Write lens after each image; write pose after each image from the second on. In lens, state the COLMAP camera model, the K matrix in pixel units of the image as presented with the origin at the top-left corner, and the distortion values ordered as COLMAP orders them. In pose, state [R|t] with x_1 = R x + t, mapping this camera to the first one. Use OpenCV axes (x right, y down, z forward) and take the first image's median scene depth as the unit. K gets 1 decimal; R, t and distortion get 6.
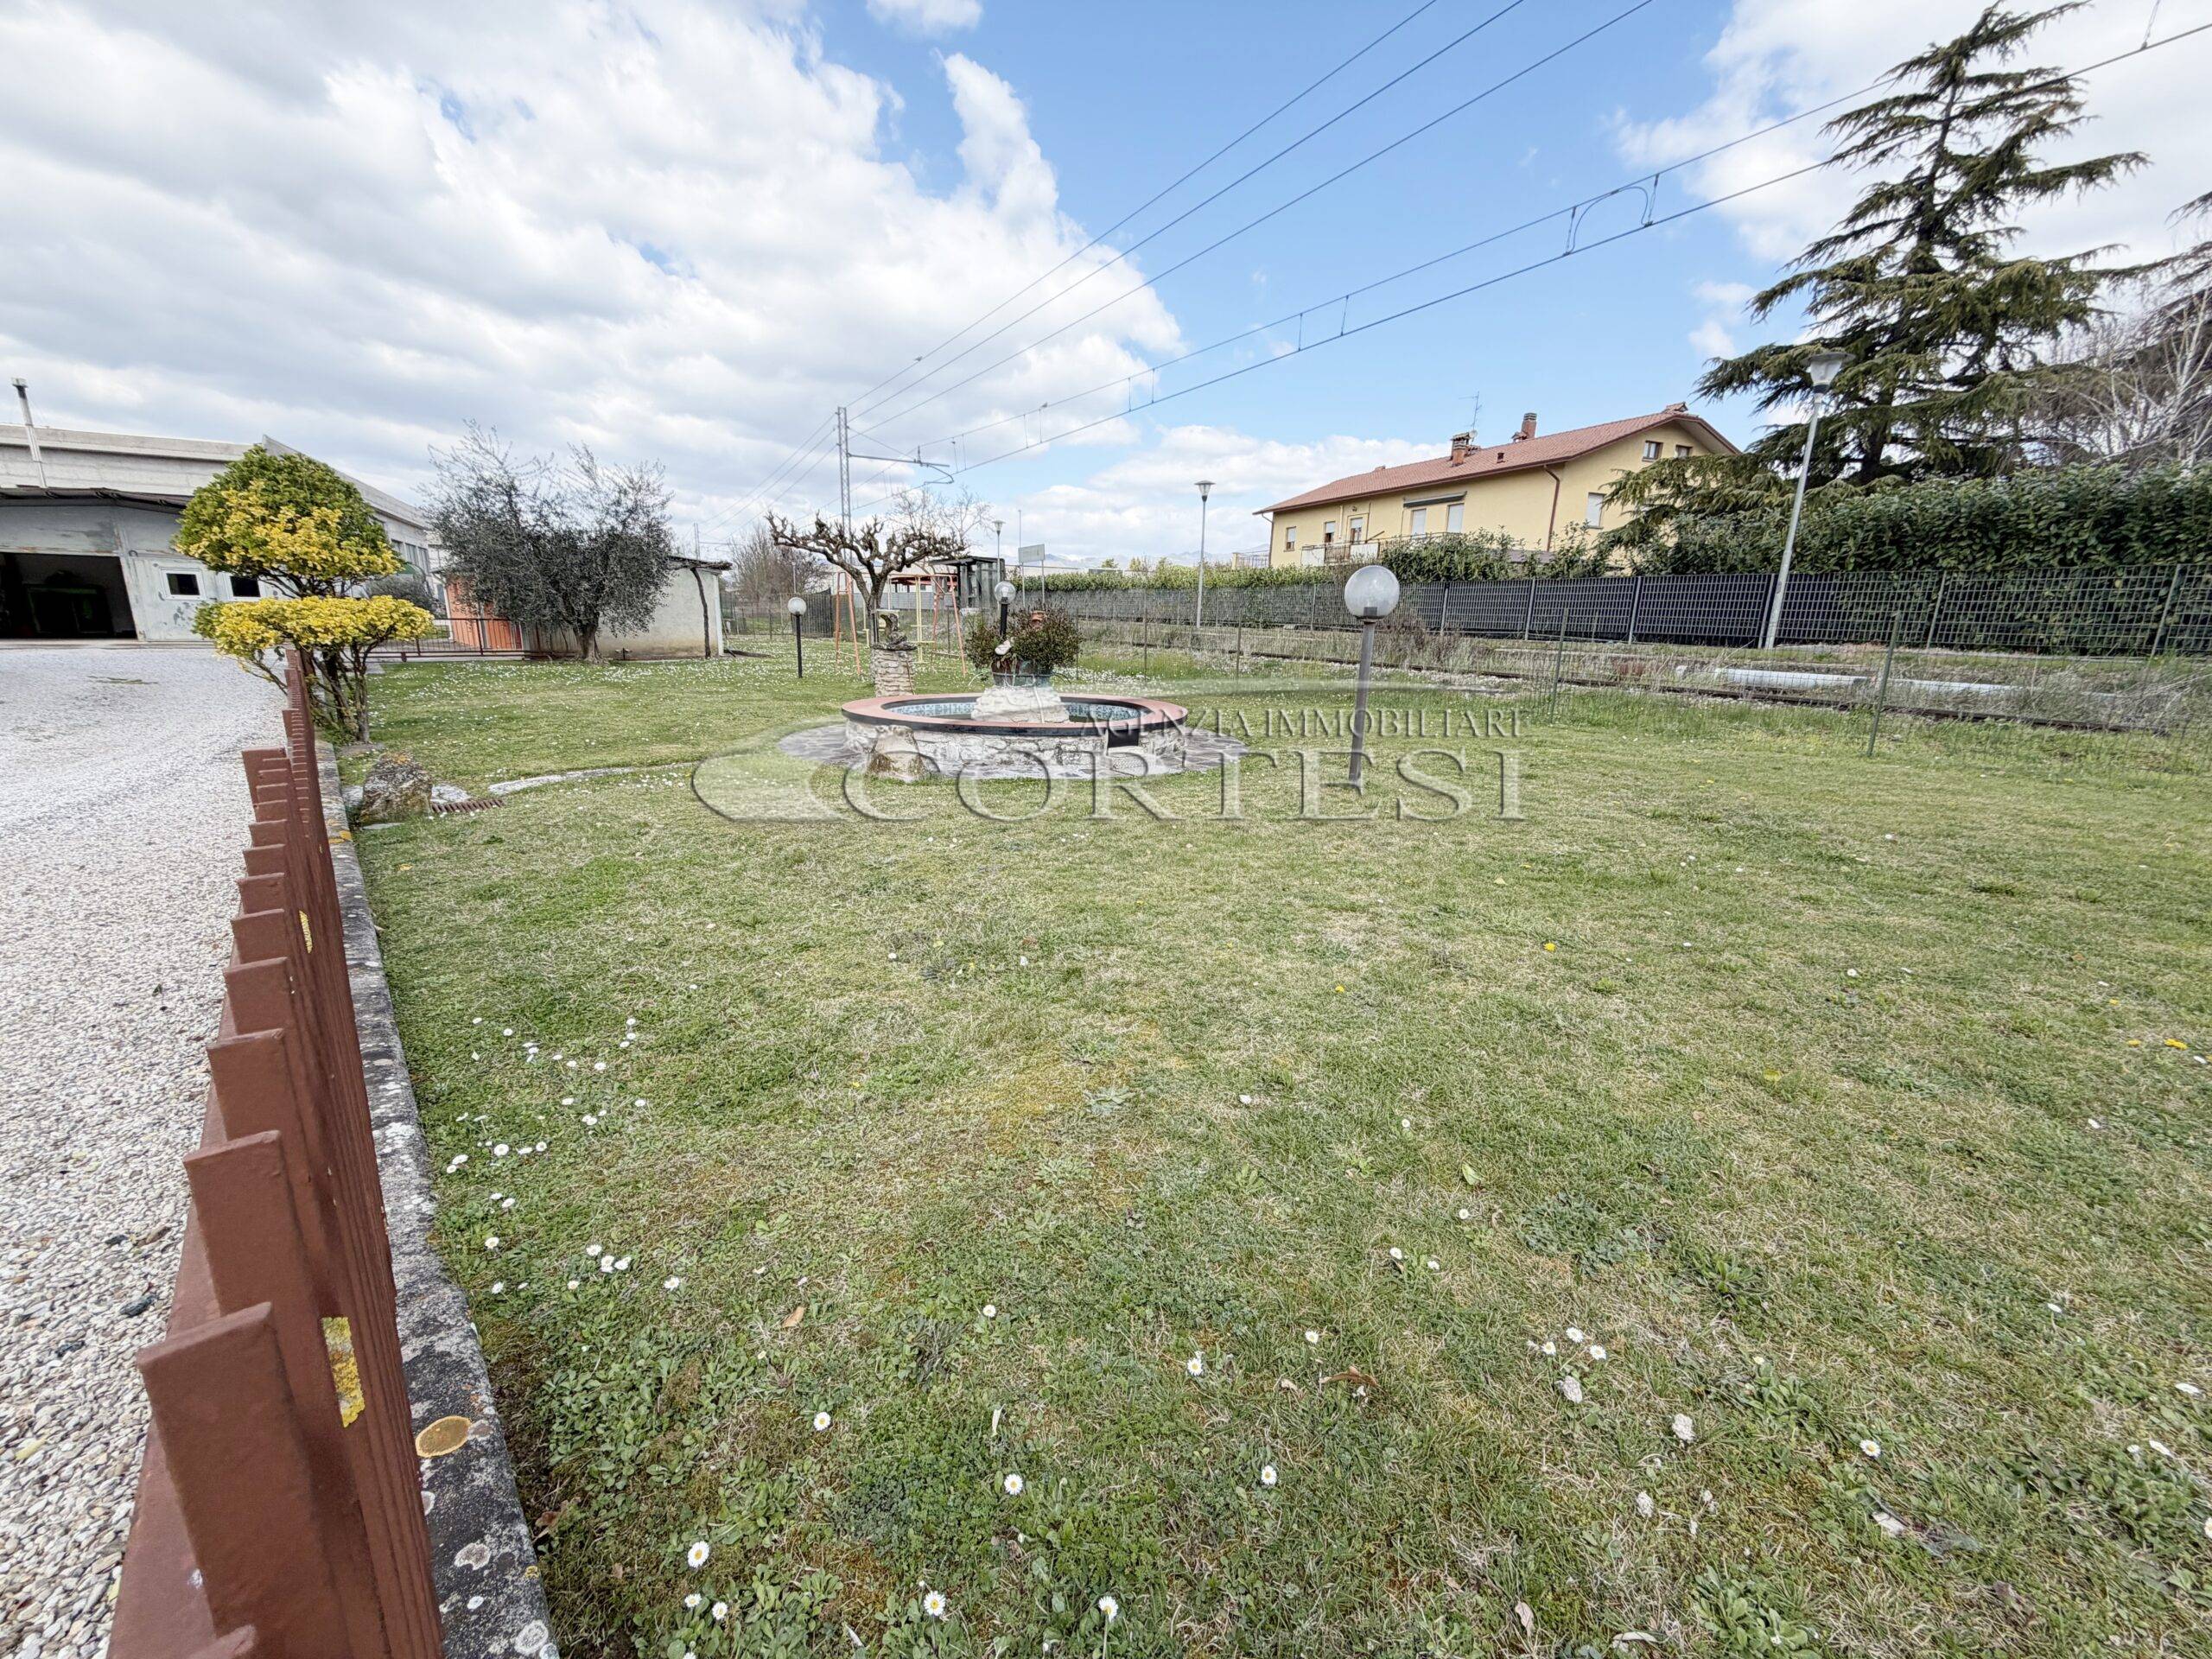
lens RADIAL K [[894.0, 0, 1090.7], [0, 894.0, 842.5], [0, 0, 1]] dist [0.002245, -0.000224]
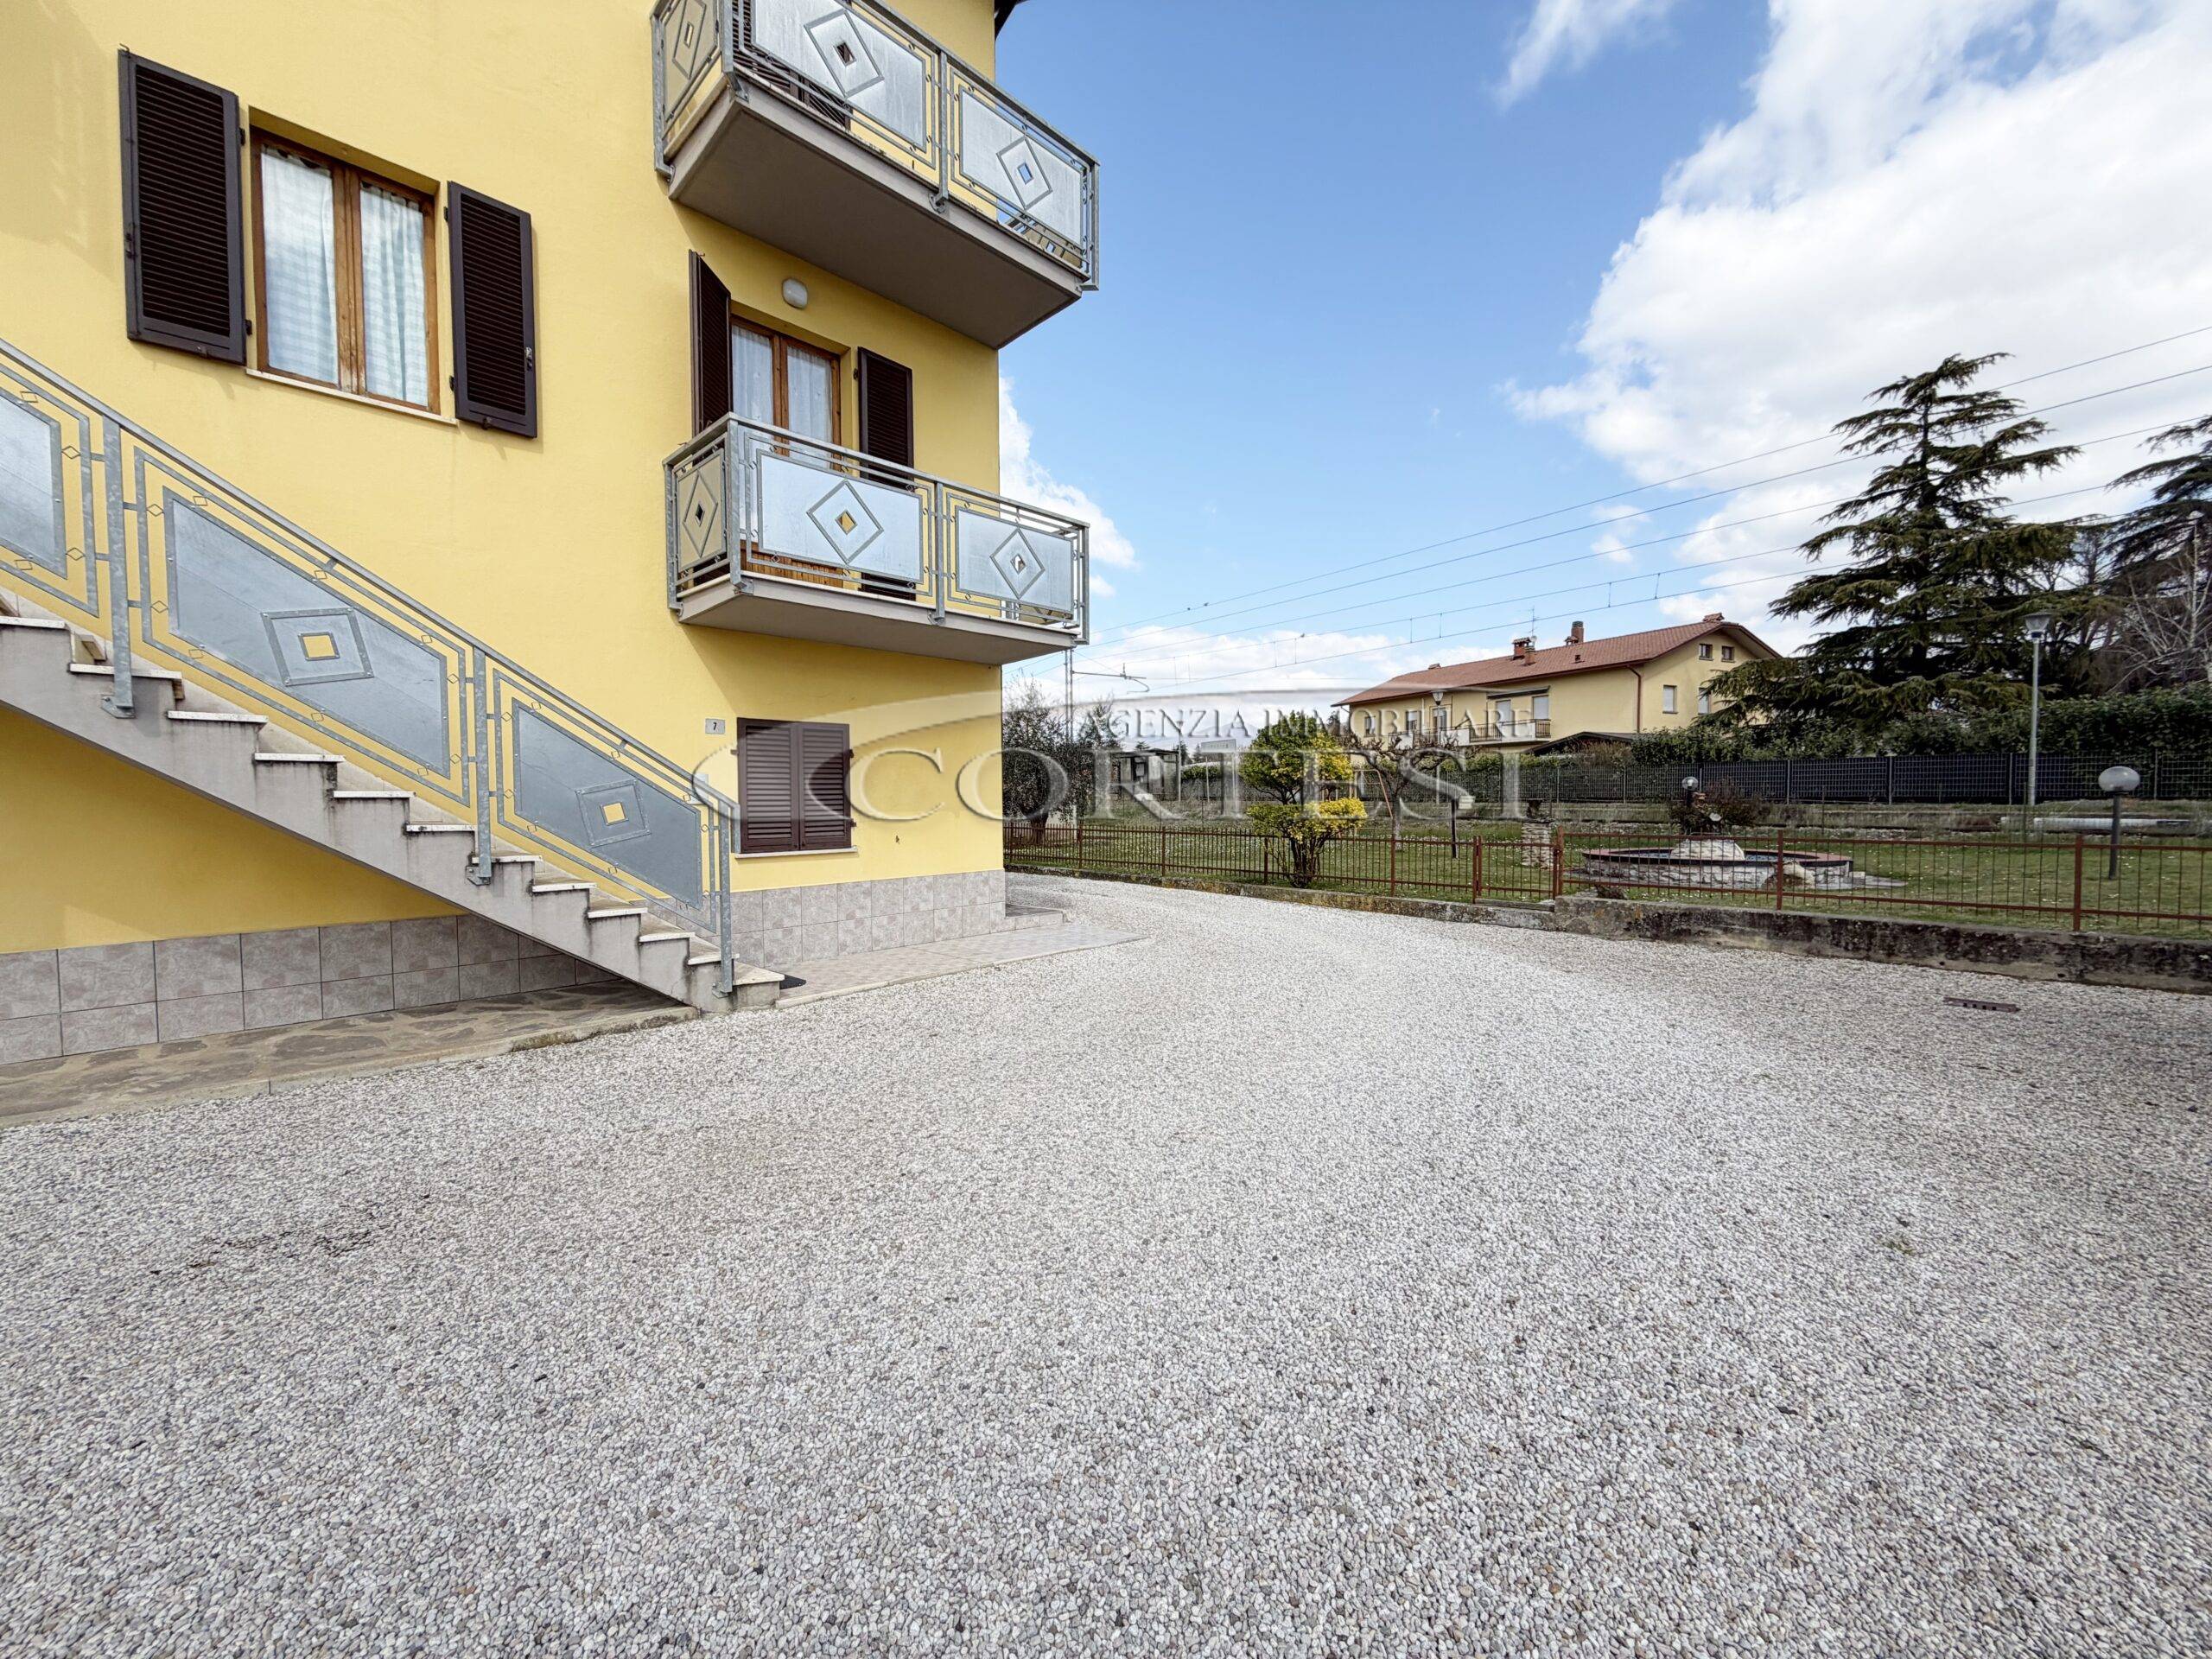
lens RADIAL K [[879.8, 0, 1099.4], [0, 879.8, 827.8], [0, 0, 1]] dist [-0.000703, 0.000143]
pose [[0.998224, -0.032576, 0.049879, -0.327487], [0.042308, 0.977094, -0.208560, 0.013432], [-0.041942, 0.210299, 0.976737, -0.103288]]
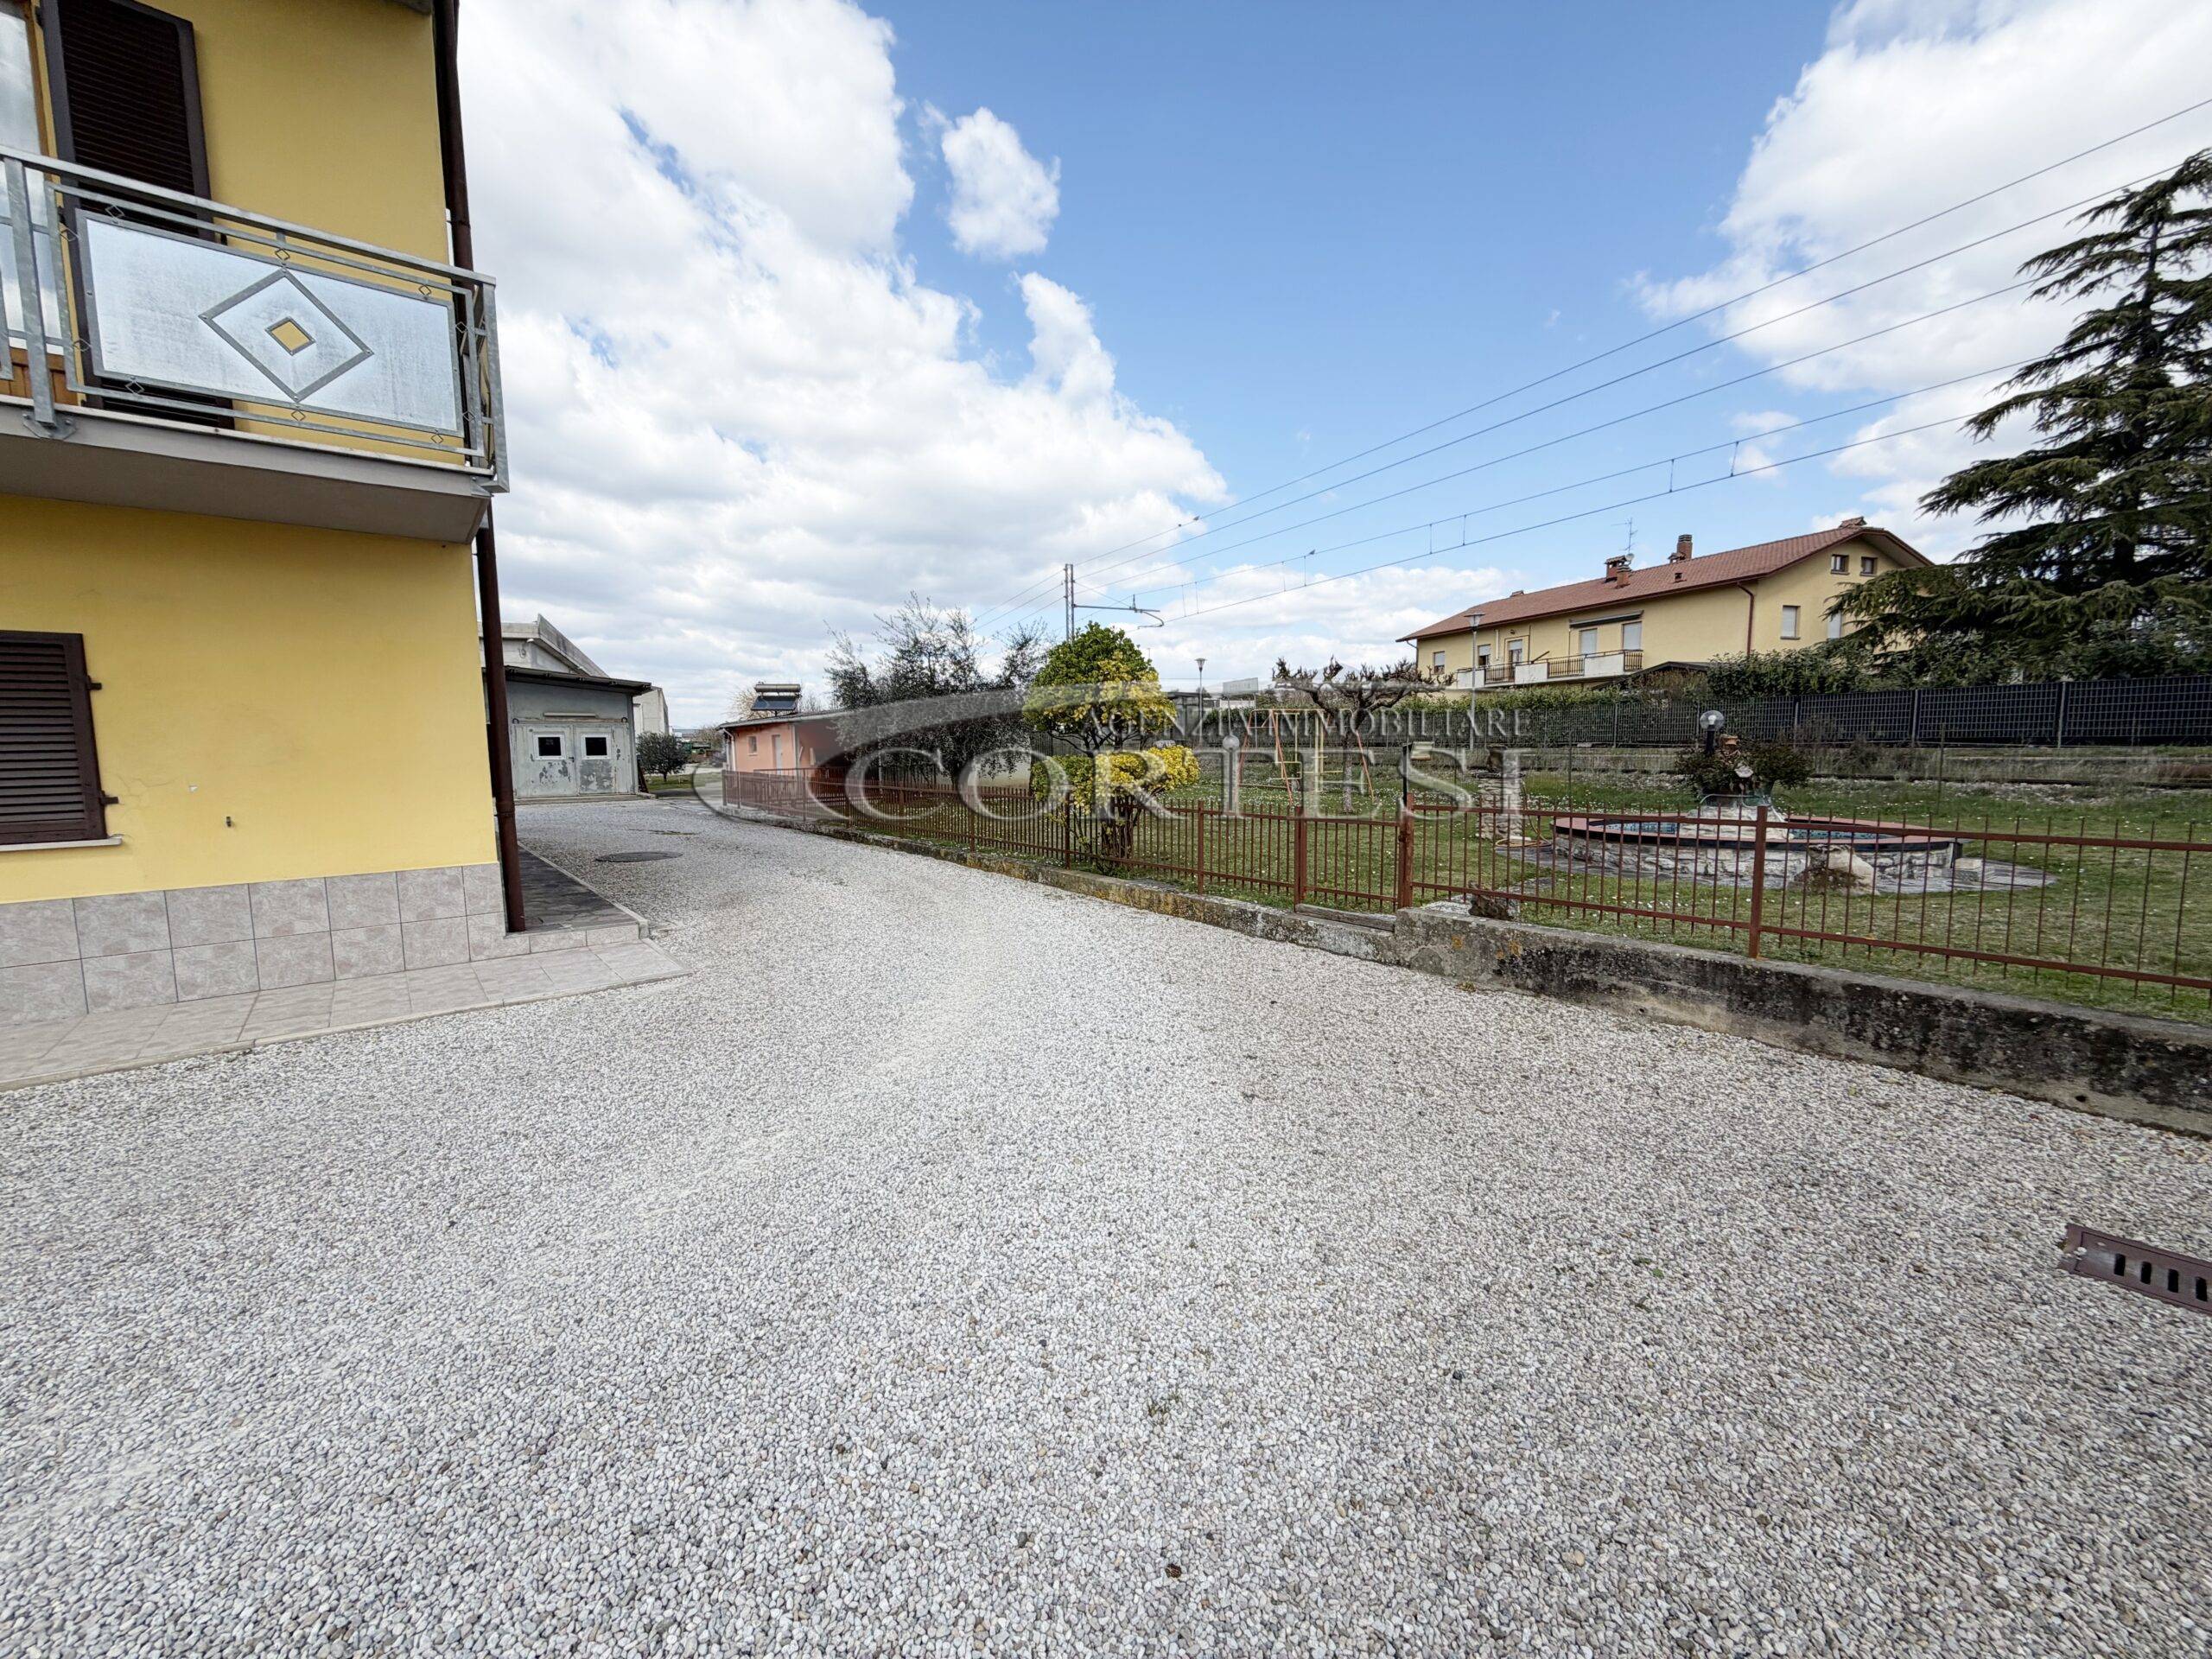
lens RADIAL K [[877.4, 0, 1099.4], [0, 877.4, 830.1], [0, 0, 1]] dist [-0.000734, -0.000008]
pose [[0.997612, -0.033008, -0.060667, -0.201633], [0.023585, 0.988413, -0.149943, -0.011285], [0.064914, 0.148154, 0.986832, 0.007905]]
